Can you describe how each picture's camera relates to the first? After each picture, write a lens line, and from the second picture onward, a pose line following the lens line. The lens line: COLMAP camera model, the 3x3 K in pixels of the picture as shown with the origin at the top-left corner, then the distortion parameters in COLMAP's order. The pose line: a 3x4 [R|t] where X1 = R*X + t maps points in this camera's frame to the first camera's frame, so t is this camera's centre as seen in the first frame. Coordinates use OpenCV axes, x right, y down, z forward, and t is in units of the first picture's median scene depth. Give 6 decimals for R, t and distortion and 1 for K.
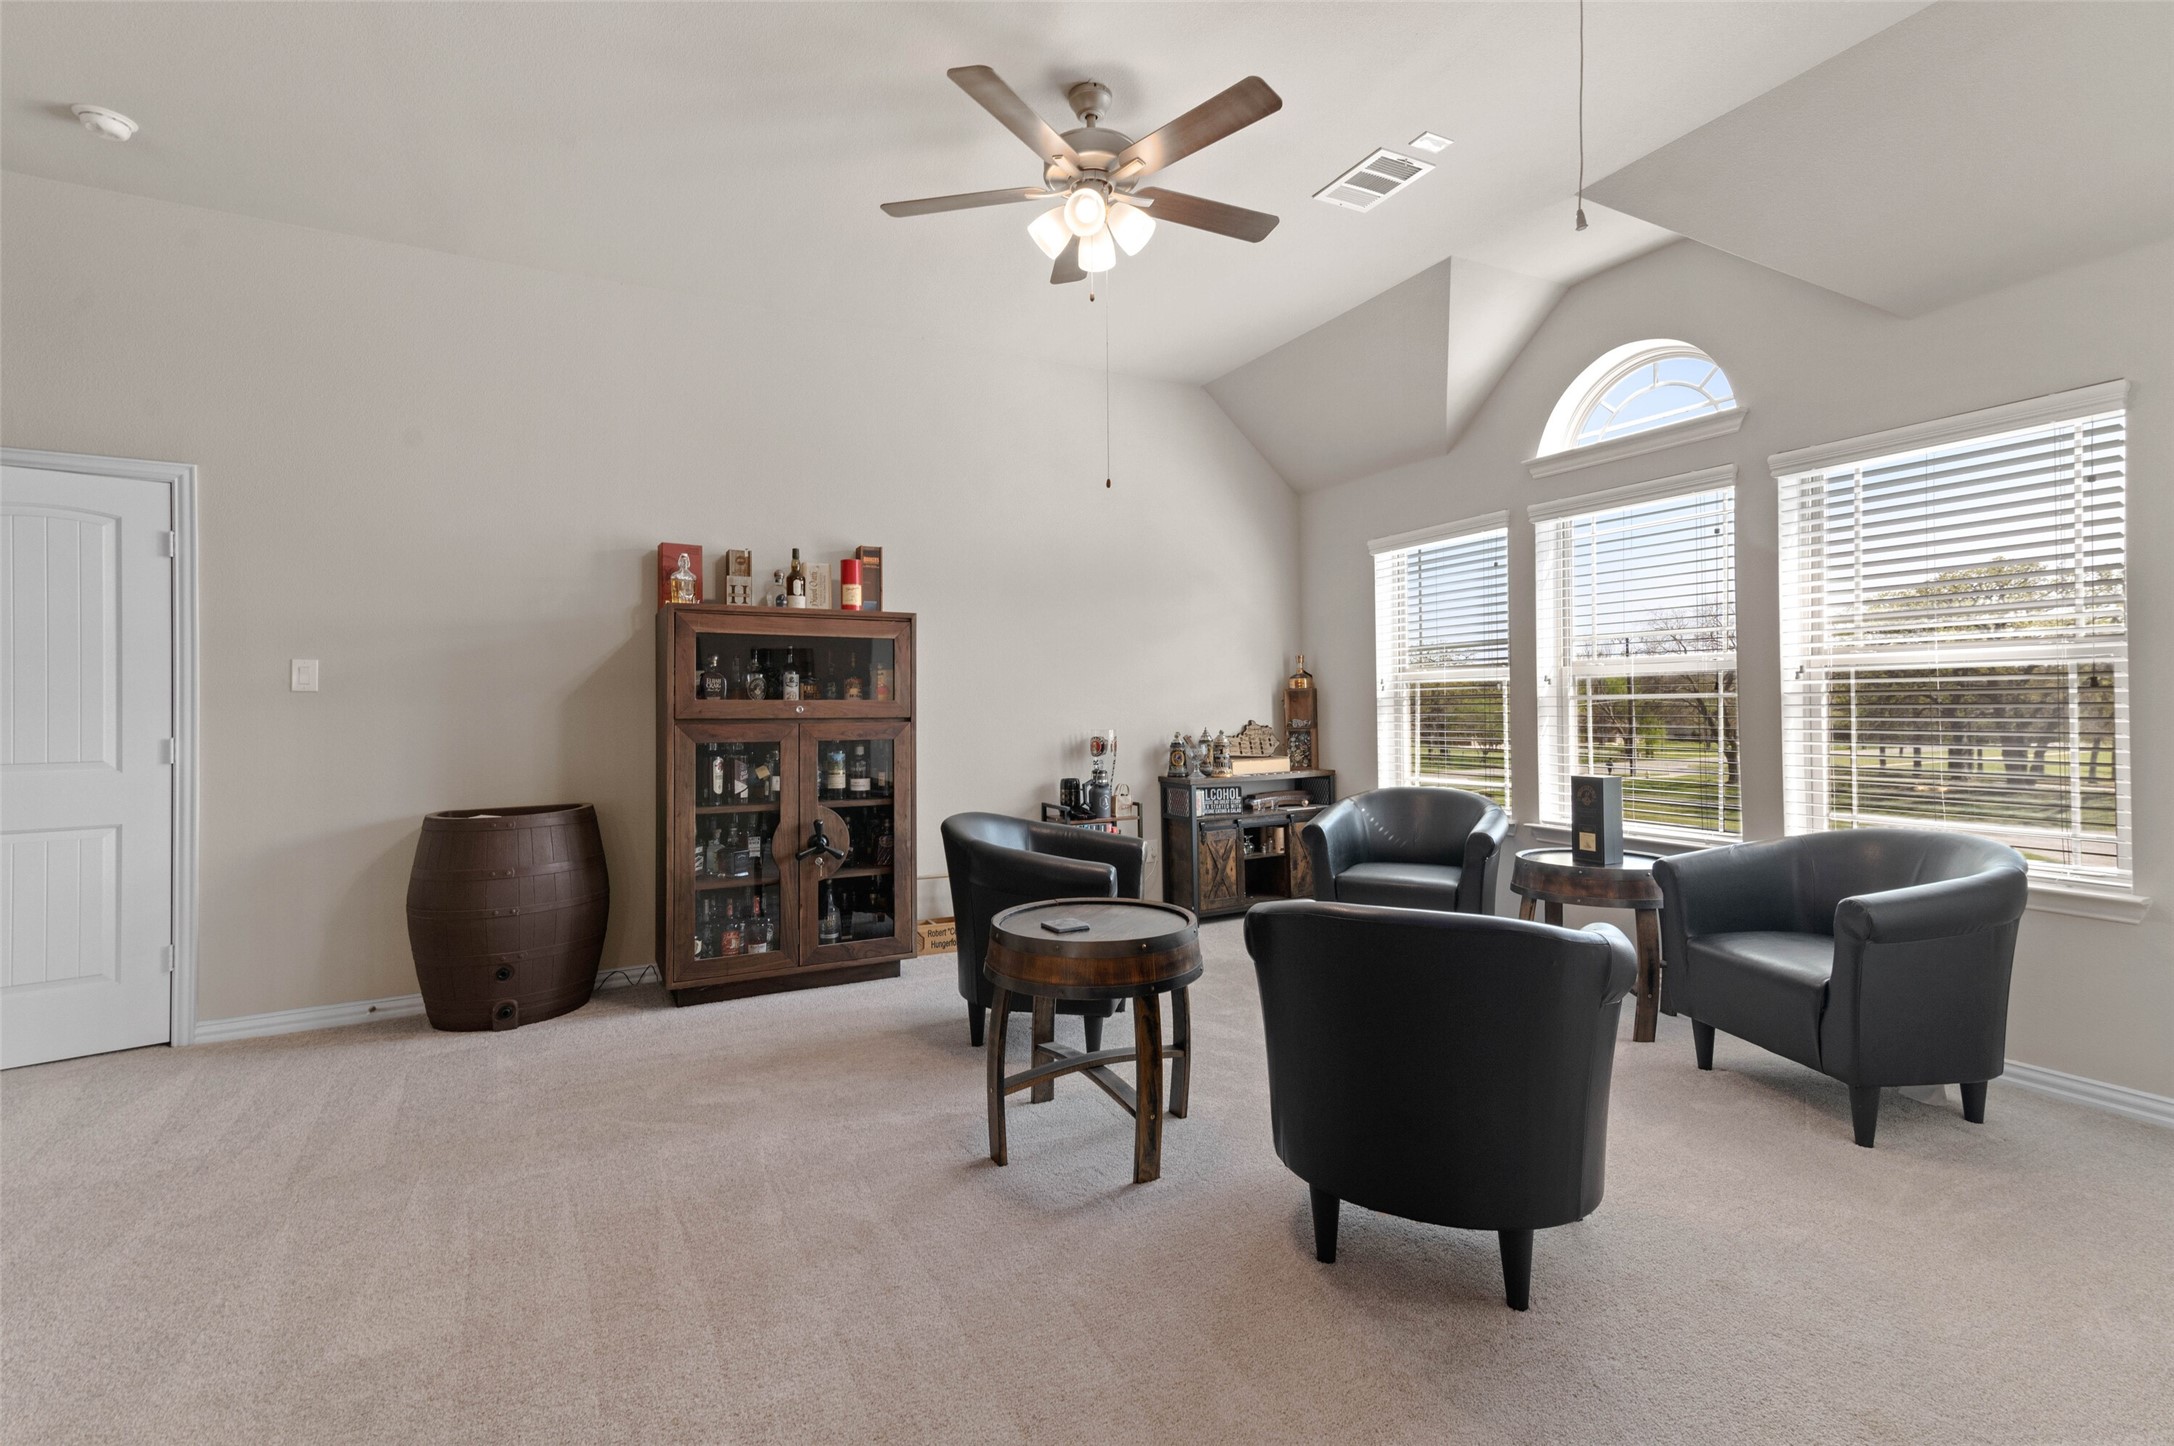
lens RADIAL K [[1001.5, 0, 1088.2], [0, 1001.5, 707.1], [0, 0, 1]] dist [0.044373, -0.000087]
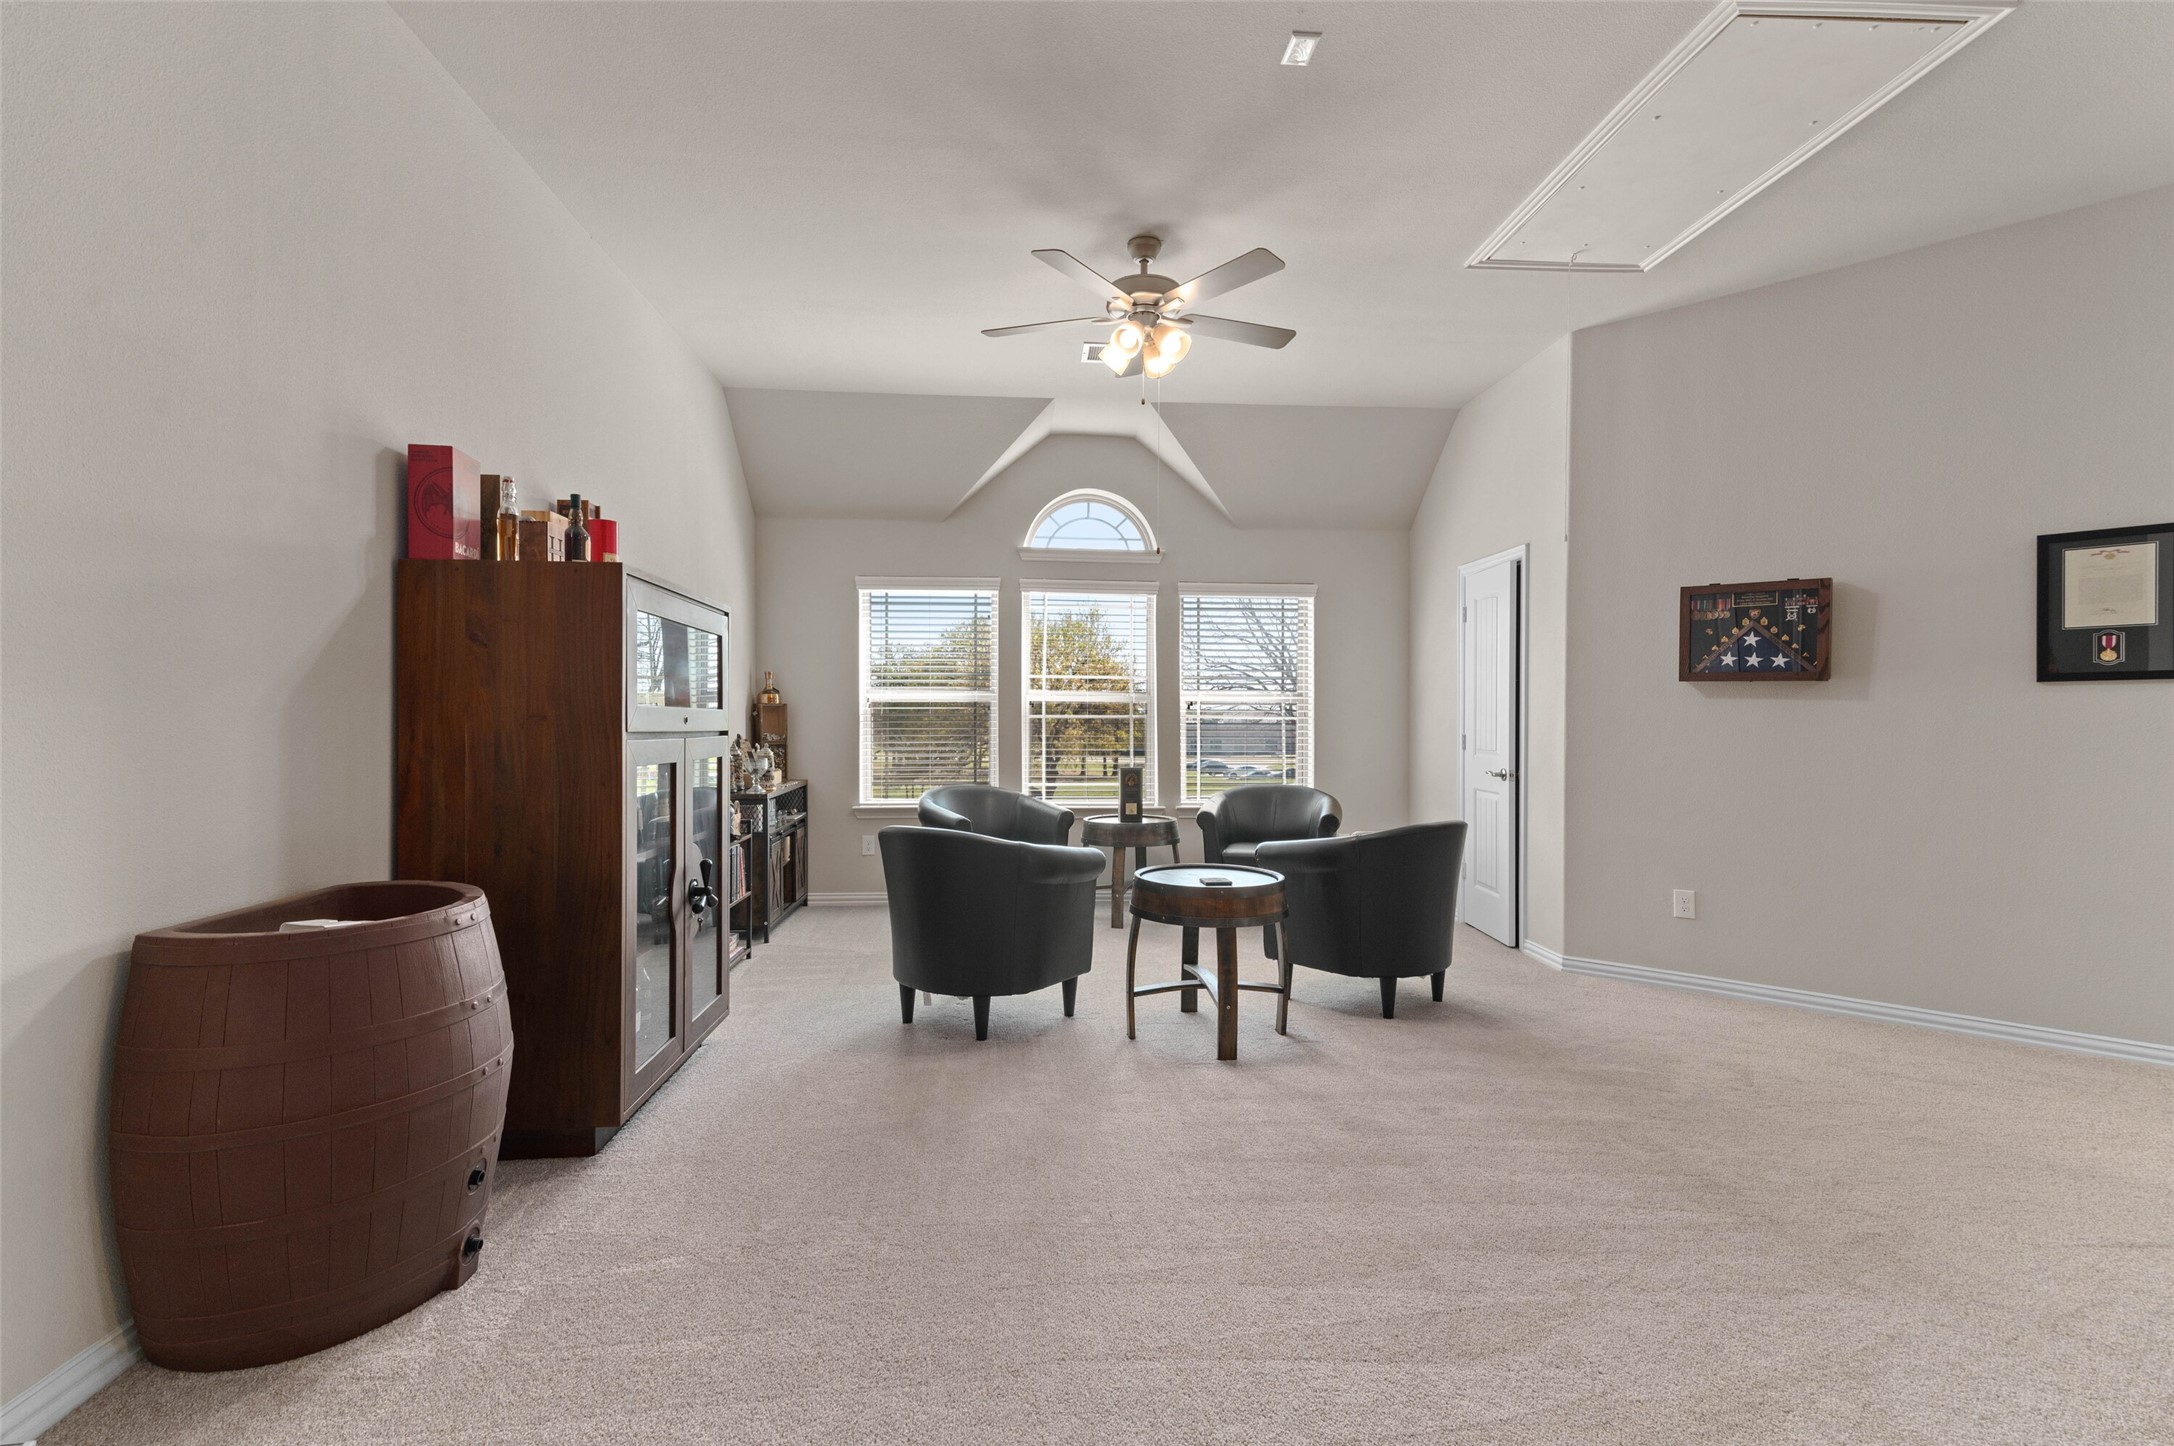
lens RADIAL K [[978.9, 0, 1091.3], [0, 978.9, 722.1], [0, 0, 1]] dist [0.030417, -0.001232]
pose [[0.409245, 0.009060, 0.912379, -0.836944], [-0.006471, 0.999954, -0.007027, 0.008824], [-0.912401, -0.003028, 0.409285, 0.398147]]
